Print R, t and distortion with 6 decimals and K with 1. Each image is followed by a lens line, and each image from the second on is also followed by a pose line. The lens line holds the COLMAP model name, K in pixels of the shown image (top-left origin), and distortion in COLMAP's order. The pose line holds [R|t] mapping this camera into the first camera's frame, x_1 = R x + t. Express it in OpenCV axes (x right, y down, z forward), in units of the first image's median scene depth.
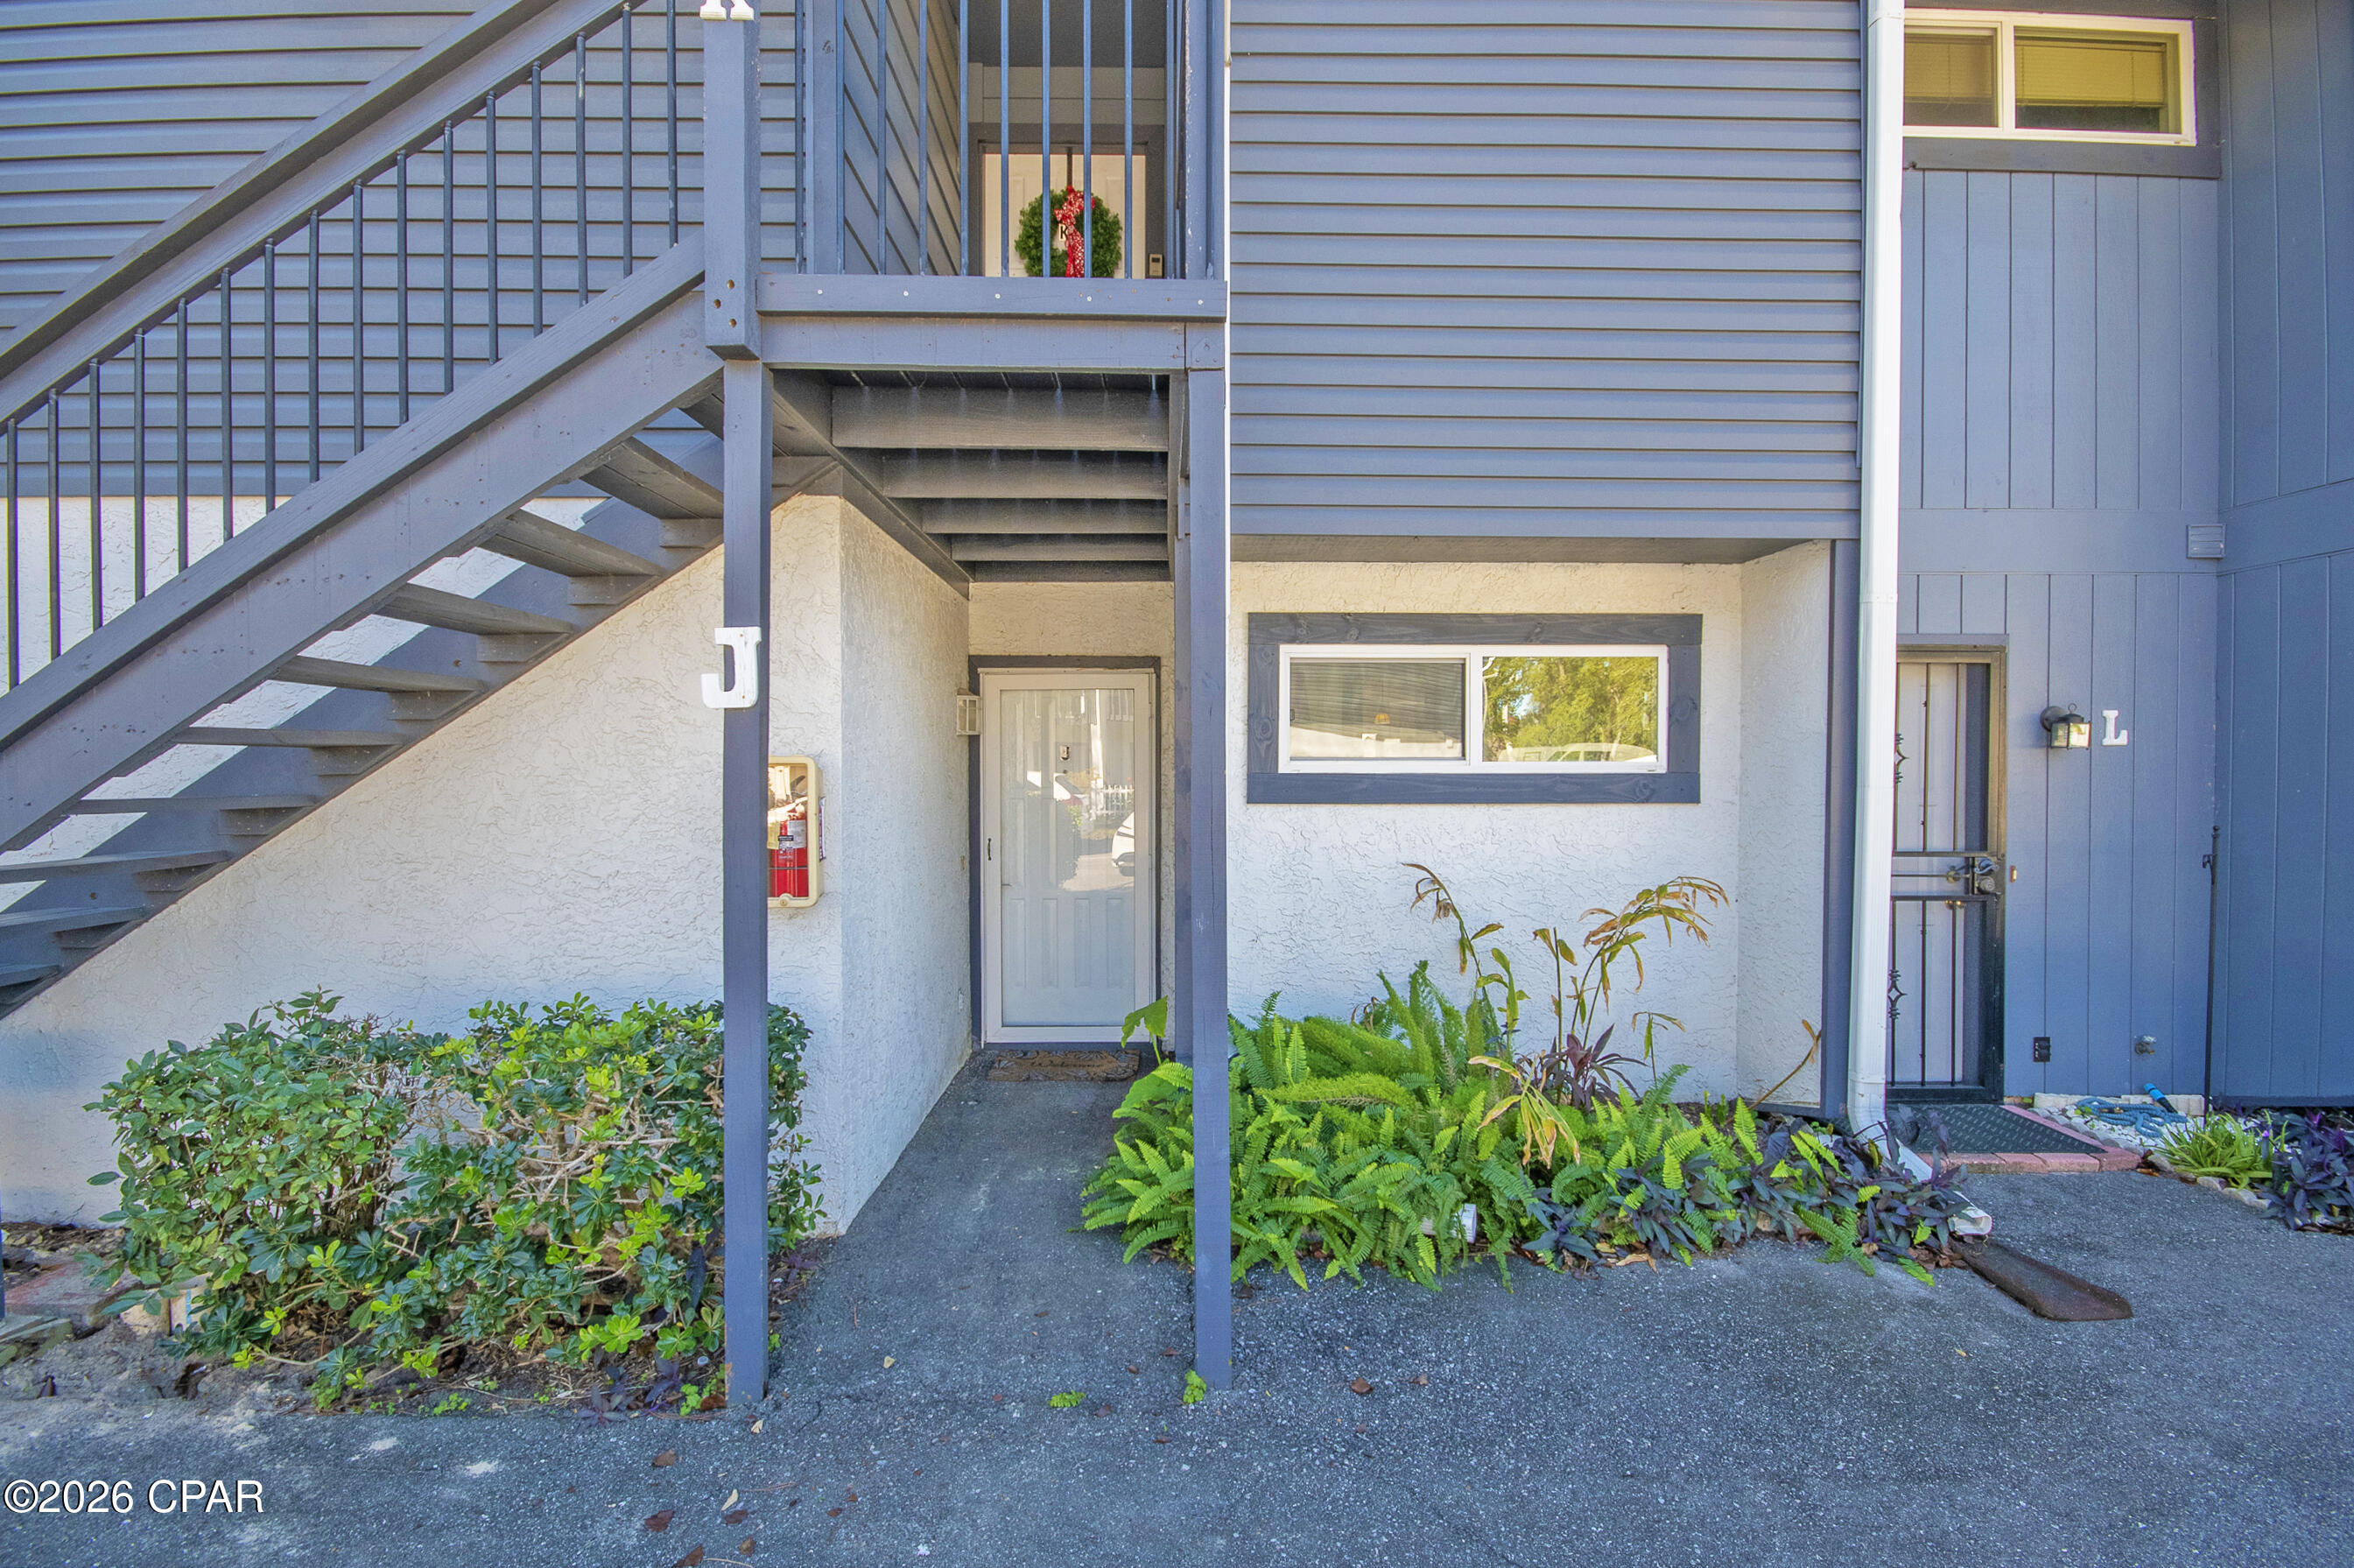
lens RADIAL K [[1036.1, 0, 1189.8], [0, 1036.1, 783.4], [0, 0, 1]] dist [0.001104, -0.016332]
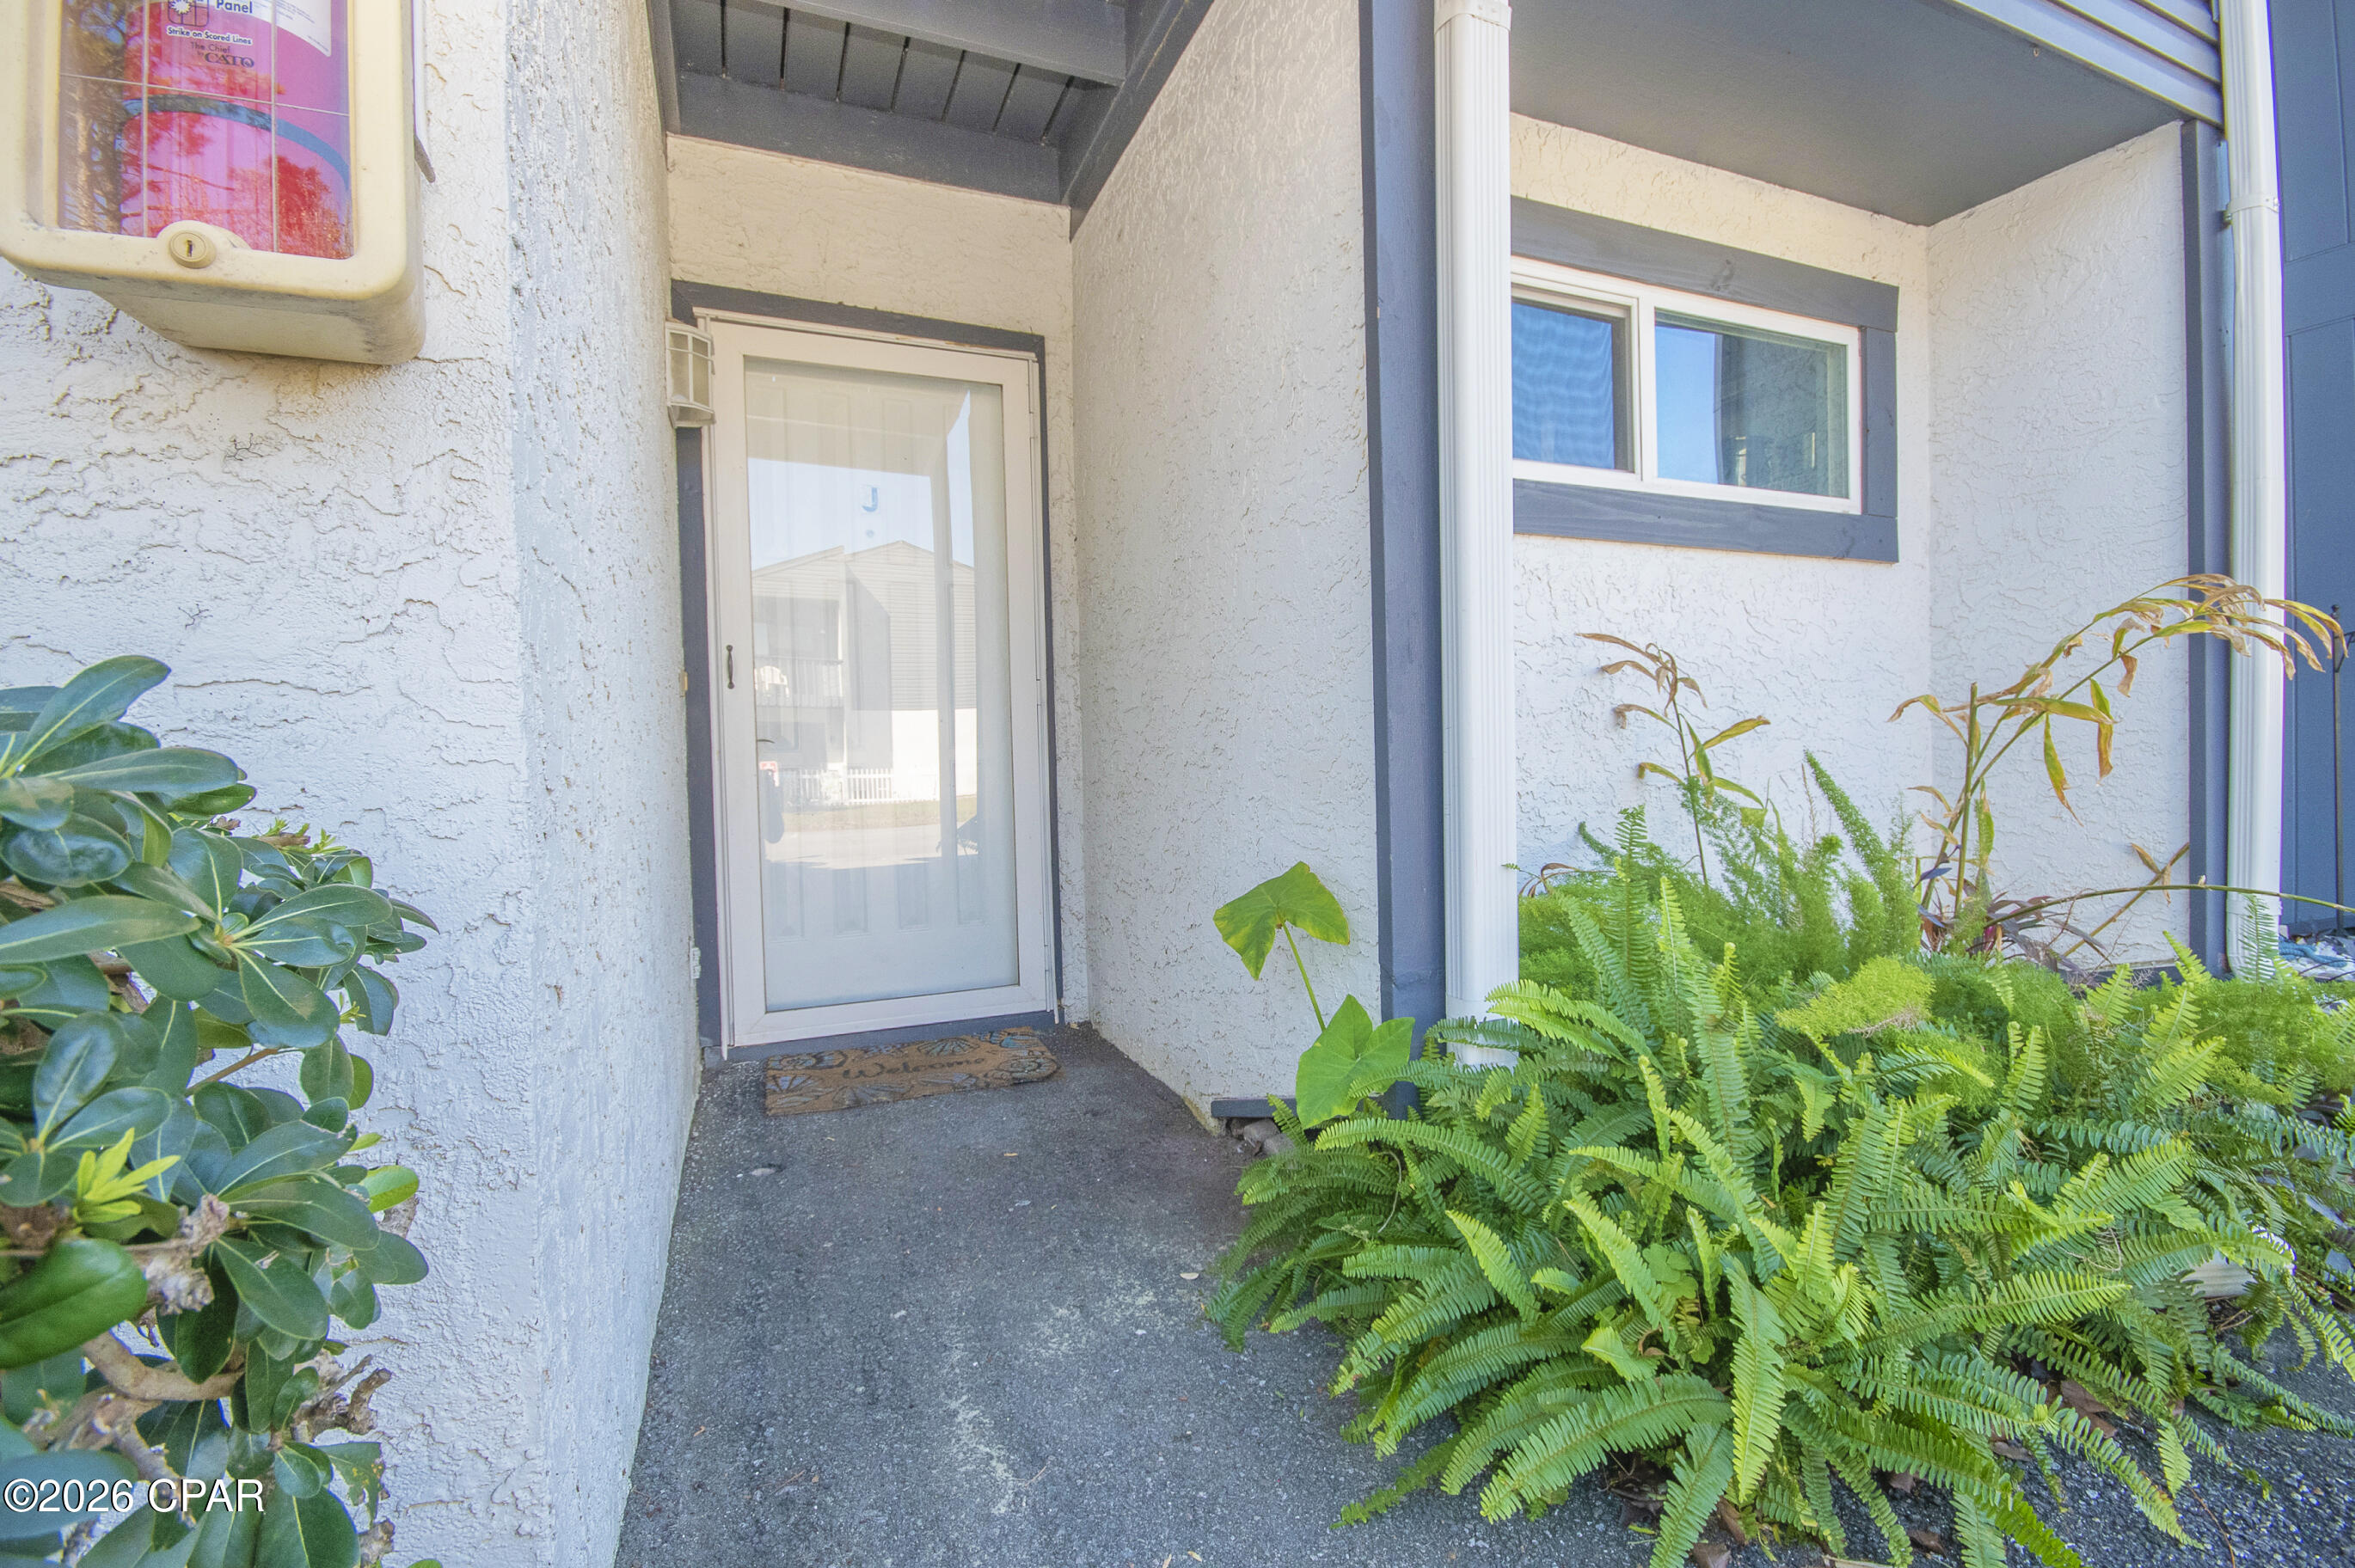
lens RADIAL K [[1016.9, 0, 1177.5], [0, 1016.9, 784.0], [0, 0, 1]] dist [0.028662, -0.031926]
pose [[0.928843, -0.029877, 0.369266, -0.210802], [0.029503, 0.999542, 0.006659, 0.148433], [-0.369296, 0.004710, 0.929300, 0.542253]]
